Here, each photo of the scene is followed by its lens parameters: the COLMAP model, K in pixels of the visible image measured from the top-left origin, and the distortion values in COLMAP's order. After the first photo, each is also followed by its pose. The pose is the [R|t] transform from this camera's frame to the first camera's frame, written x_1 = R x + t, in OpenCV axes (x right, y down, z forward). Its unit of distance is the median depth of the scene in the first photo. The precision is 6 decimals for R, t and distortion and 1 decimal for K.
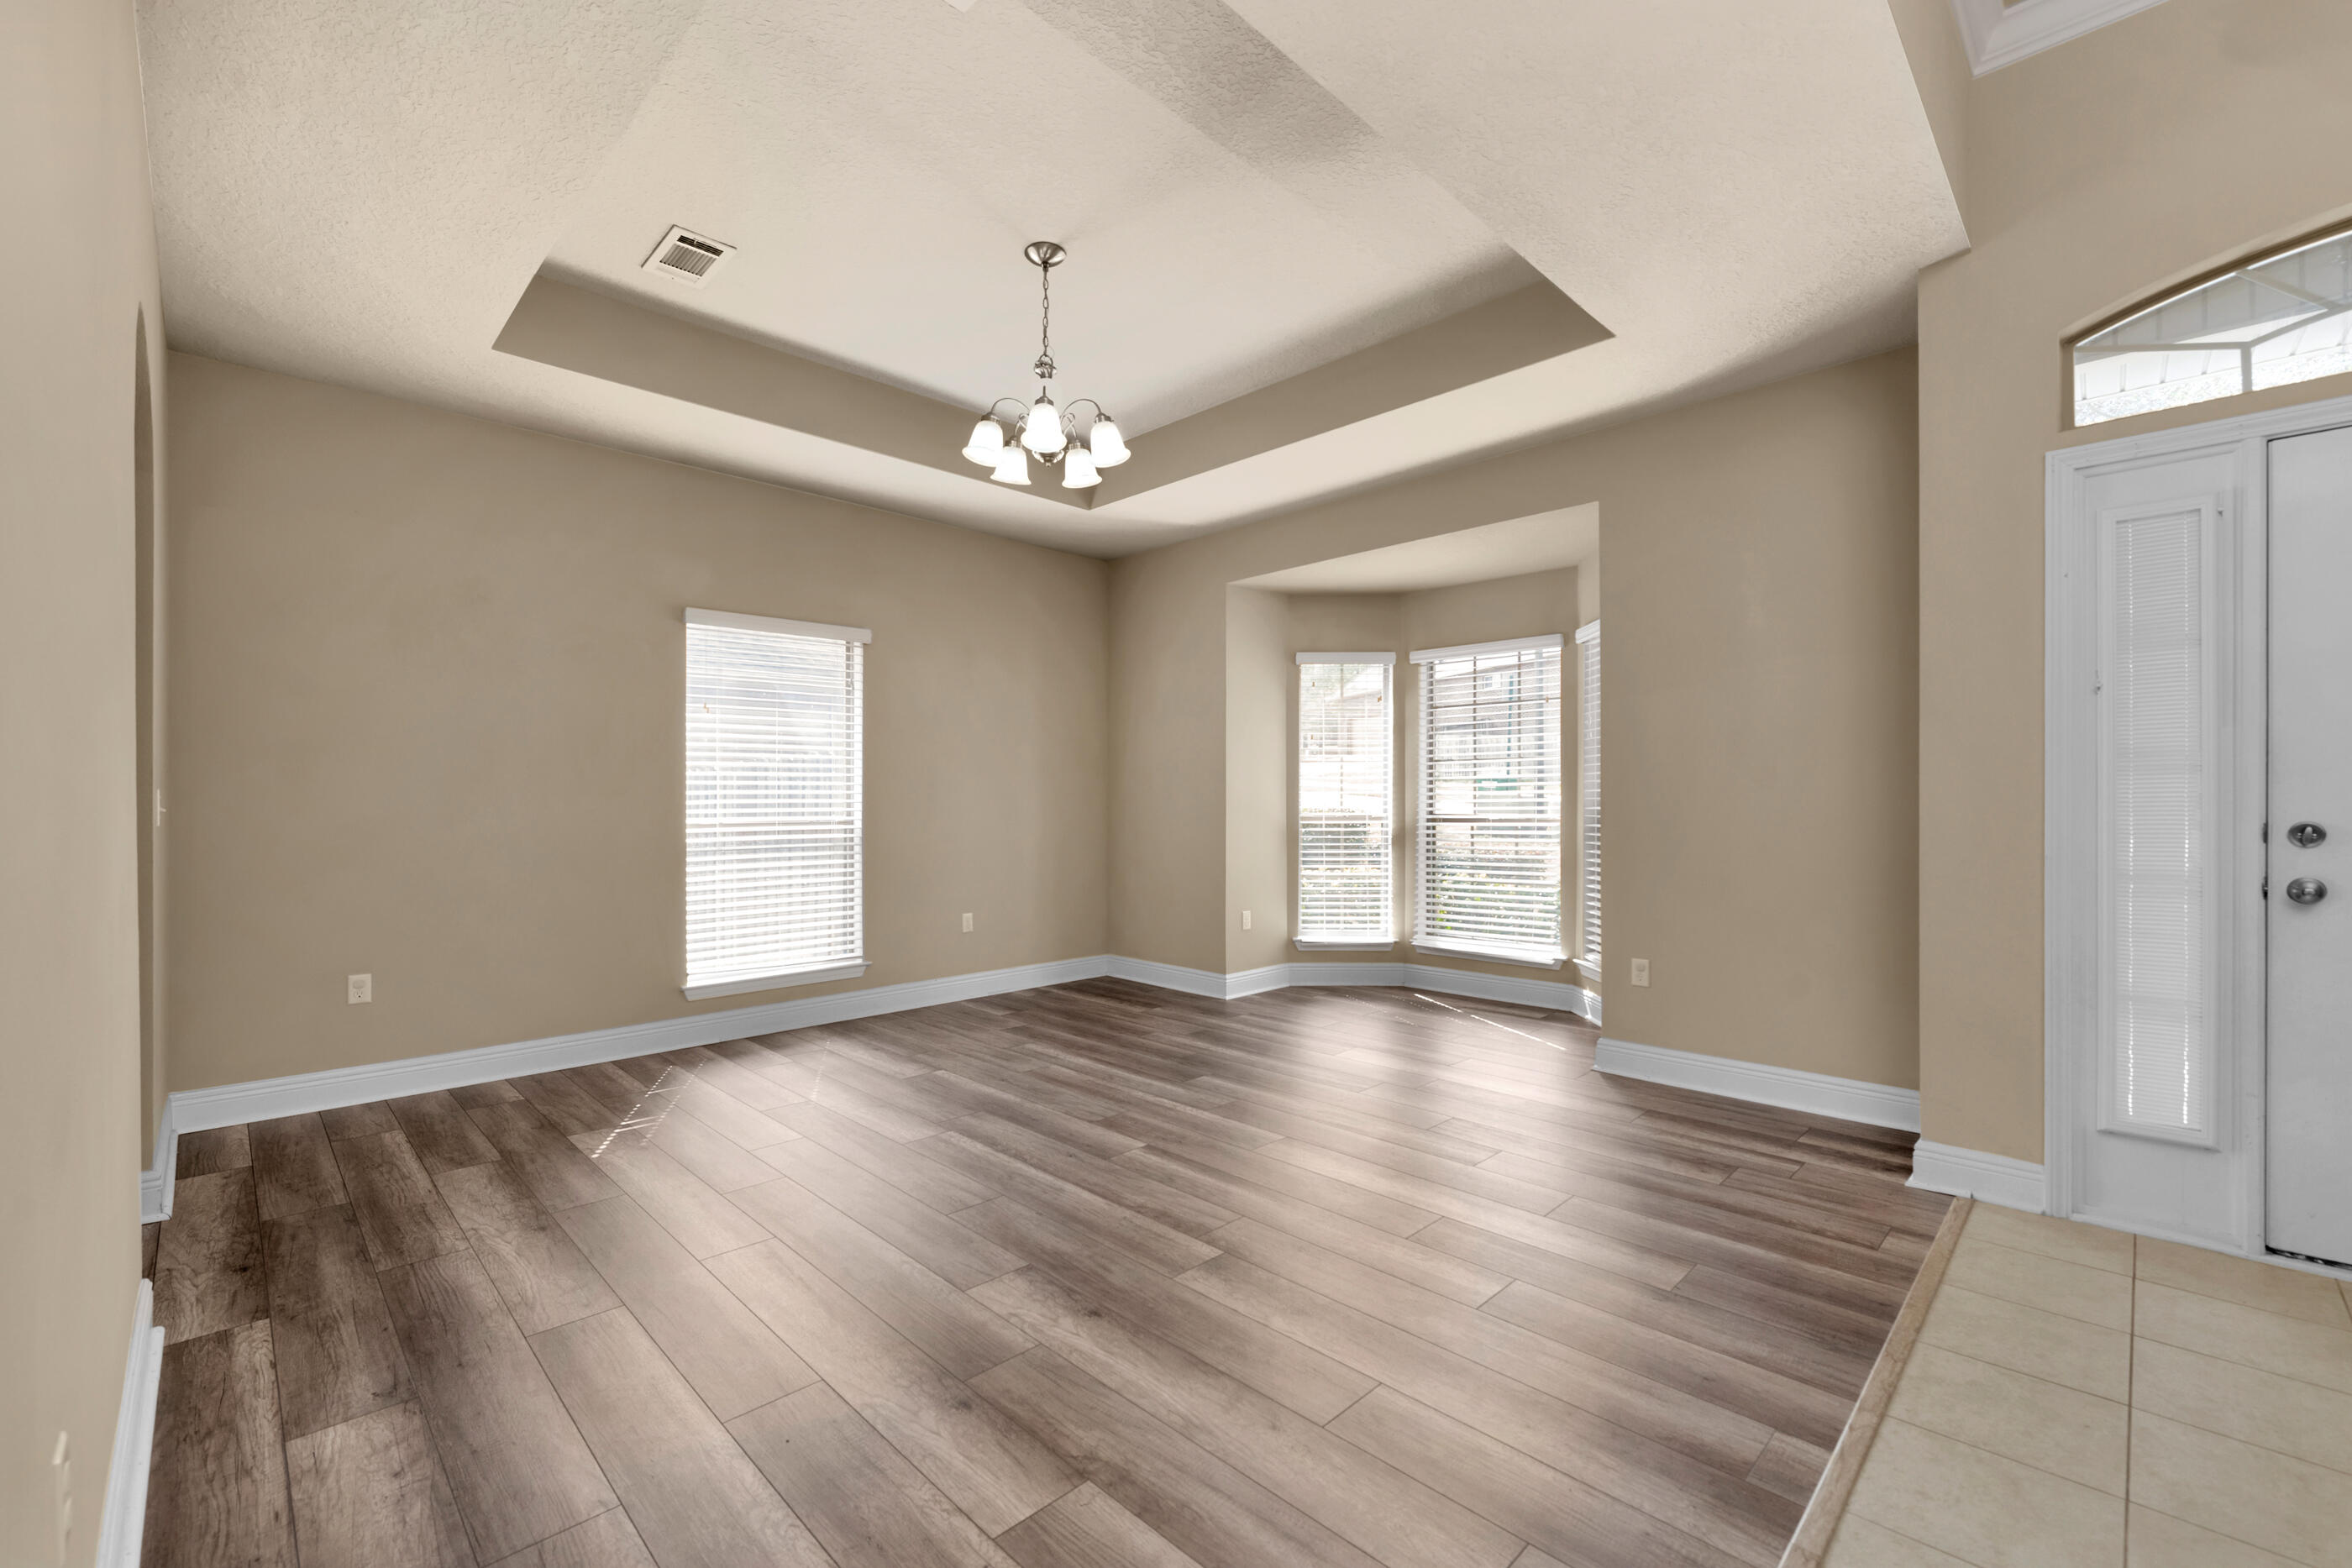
lens RADIAL K [[1074.7, 0, 1177.7], [0, 1074.7, 792.6], [0, 0, 1]] dist [-0.000064, -0.000716]
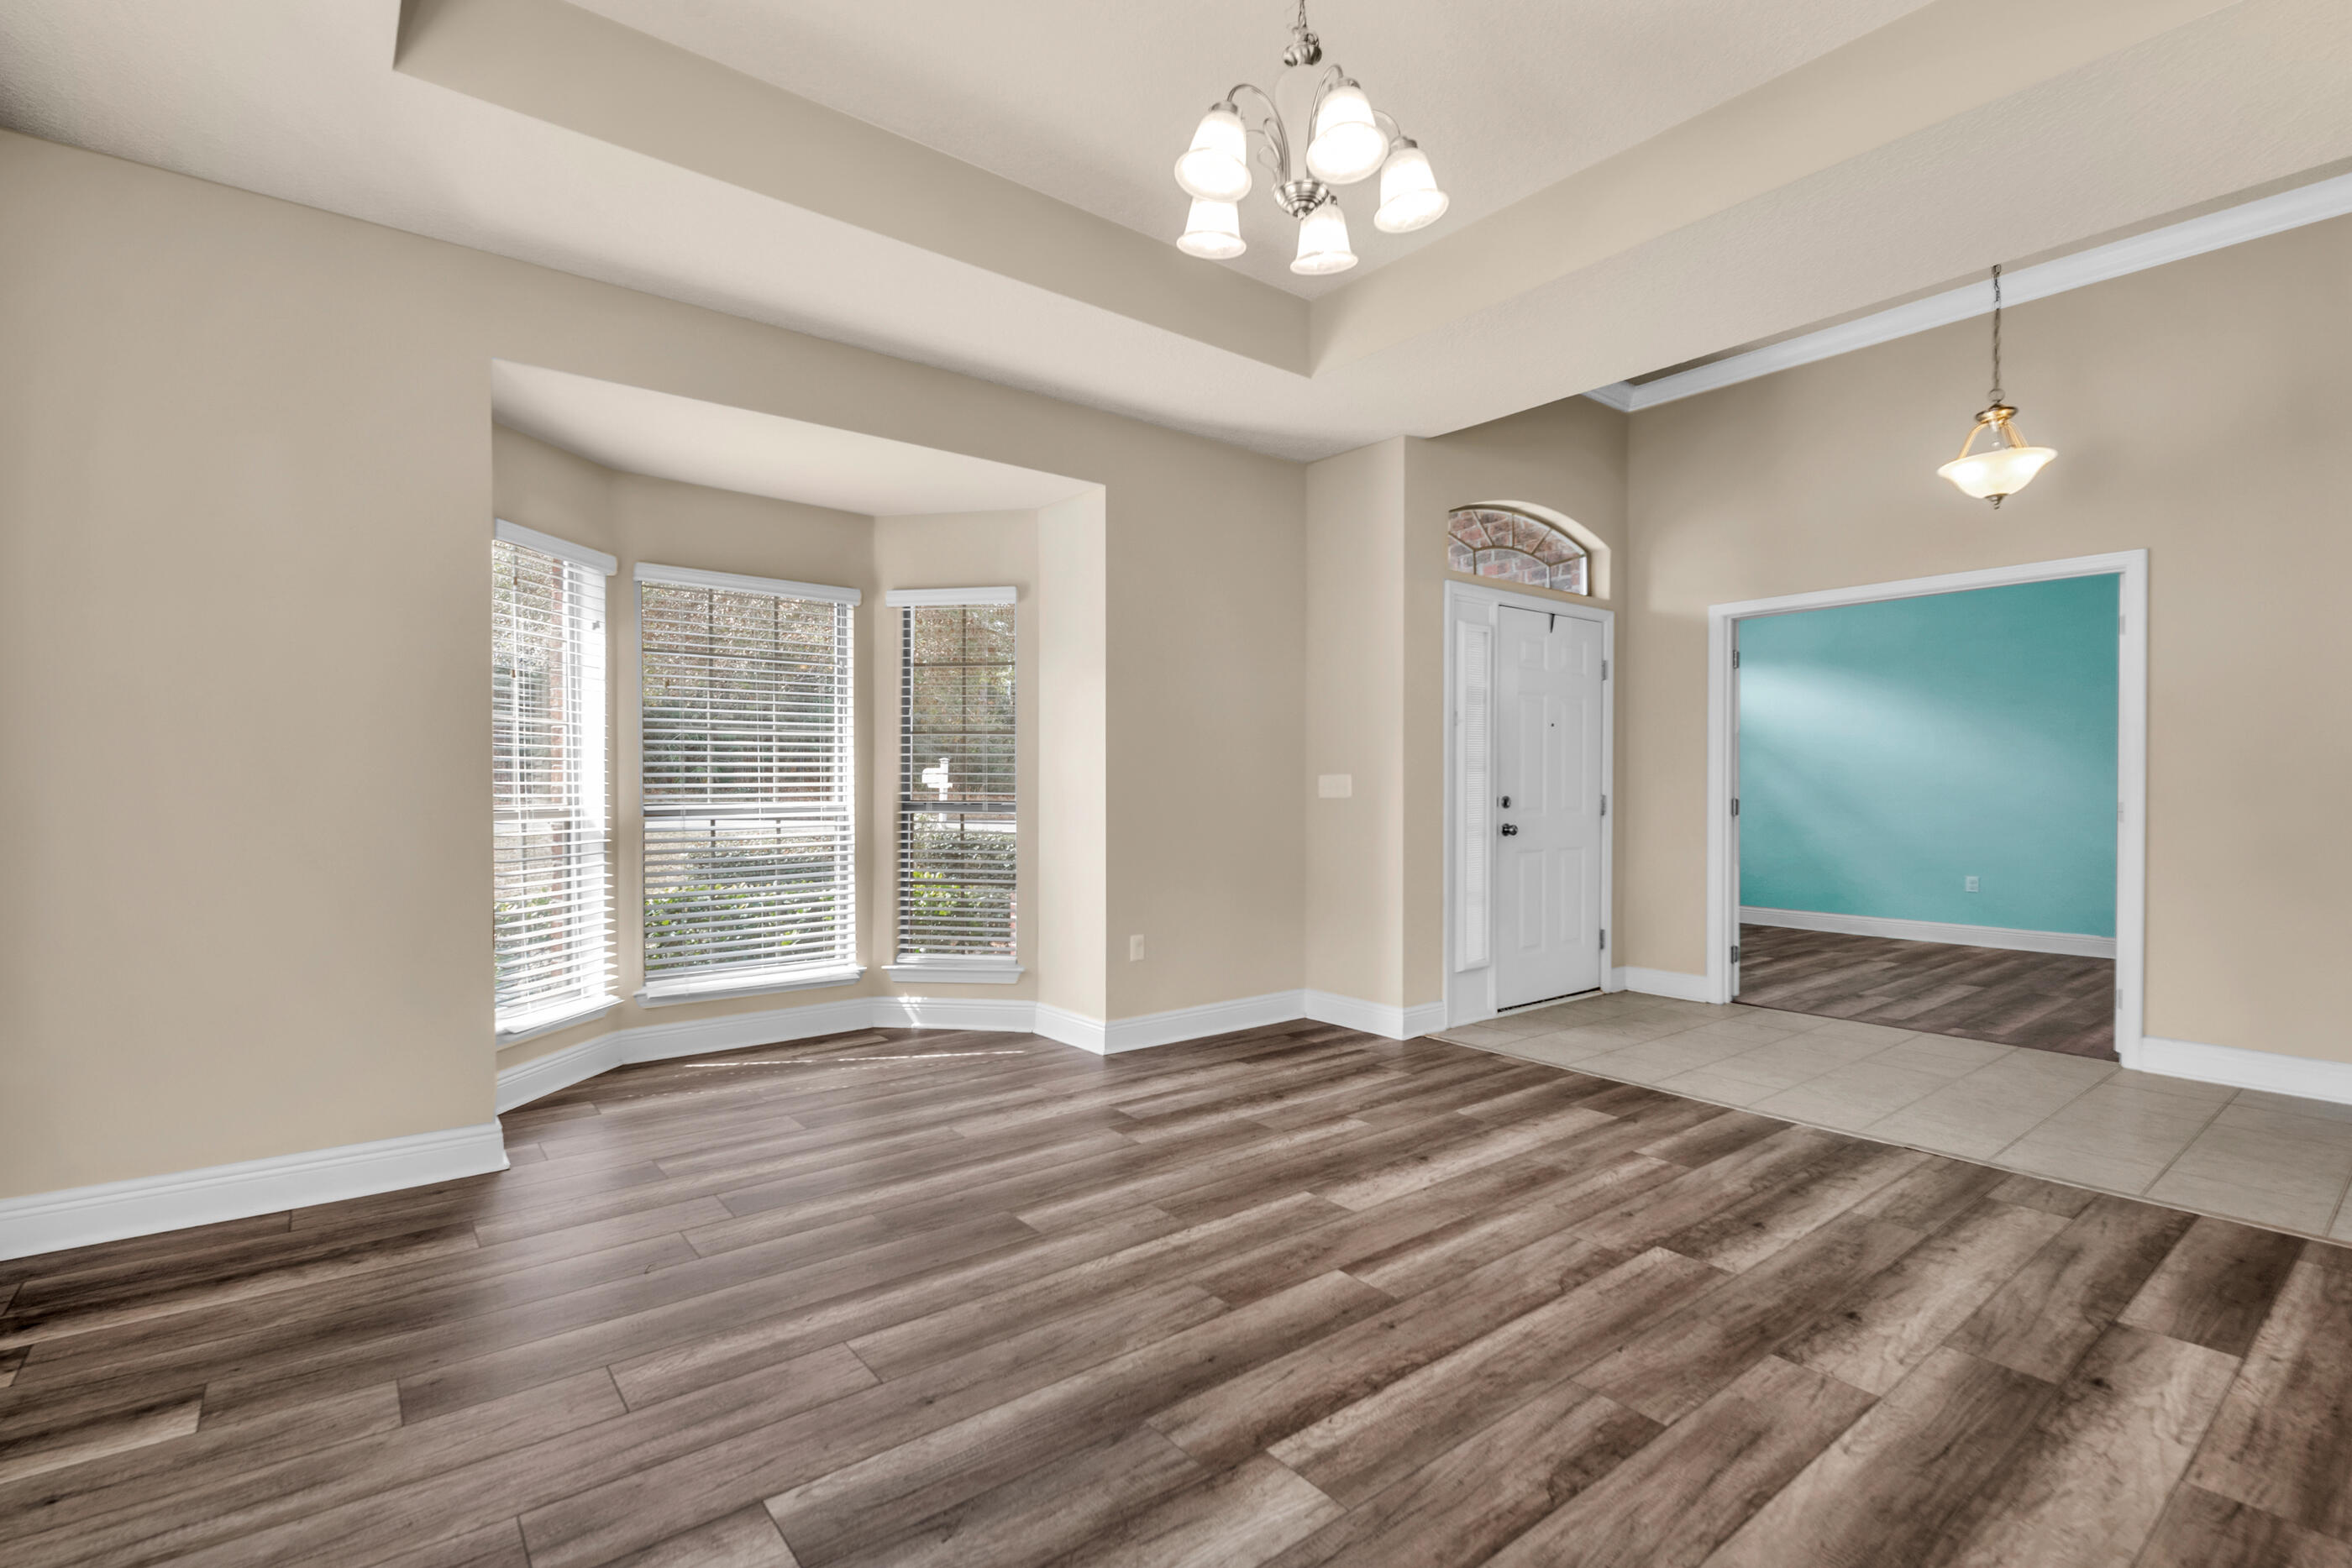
lens RADIAL K [[1074.7, 0, 1177.7], [0, 1074.7, 792.6], [0, 0, 1]] dist [-0.000064, -0.000716]
pose [[0.065478, -0.005870, 0.997837, -0.751275], [-0.009202, 0.999937, 0.006486, 0.007914], [-0.997812, -0.009607, 0.065420, 1.073999]]
